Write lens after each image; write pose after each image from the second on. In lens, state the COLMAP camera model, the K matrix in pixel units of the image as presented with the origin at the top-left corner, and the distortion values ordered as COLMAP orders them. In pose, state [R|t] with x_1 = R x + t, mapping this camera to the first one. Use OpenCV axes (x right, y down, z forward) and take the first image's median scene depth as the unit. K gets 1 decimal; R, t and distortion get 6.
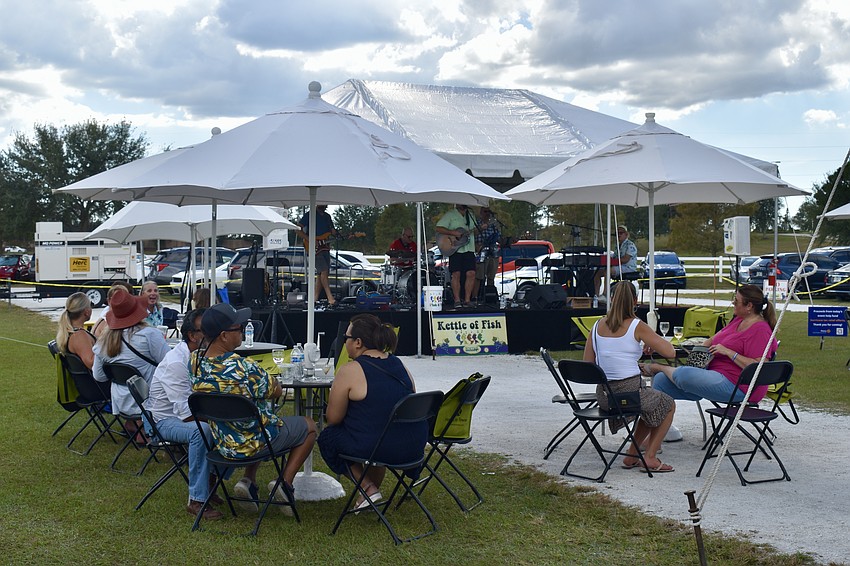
lens RADIAL K [[2019.2, 0, 424.8], [0, 2019.2, 284.1], [0, 0, 1]] dist [0.148626, 0.000000]
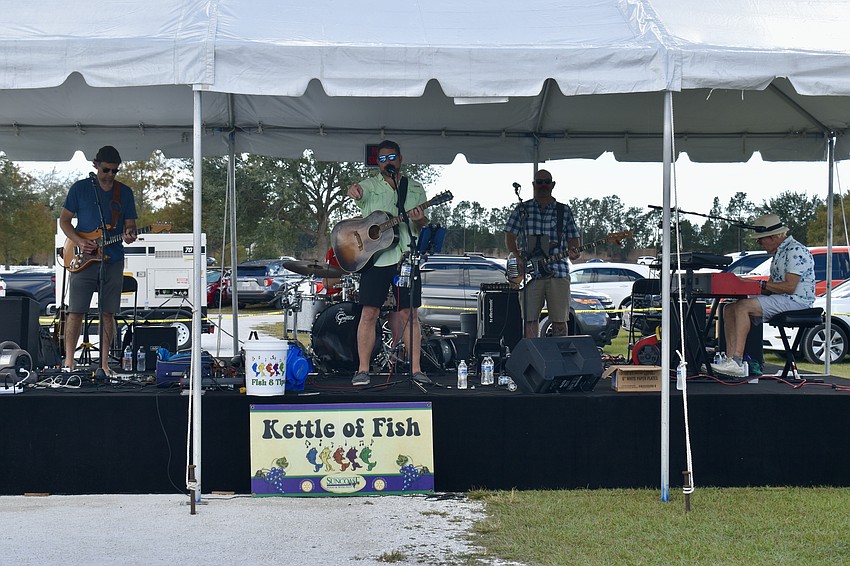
lens RADIAL K [[2019.2, 0, 425.1], [0, 2019.2, 280.5], [0, 0, 1]] dist [0.148626, 0.000000]
pose [[0.942276, 0.004393, -0.334809, 0.190148], [-0.006993, 0.999954, -0.006560, -0.009824], [0.334764, 0.008523, 0.942263, 0.580865]]
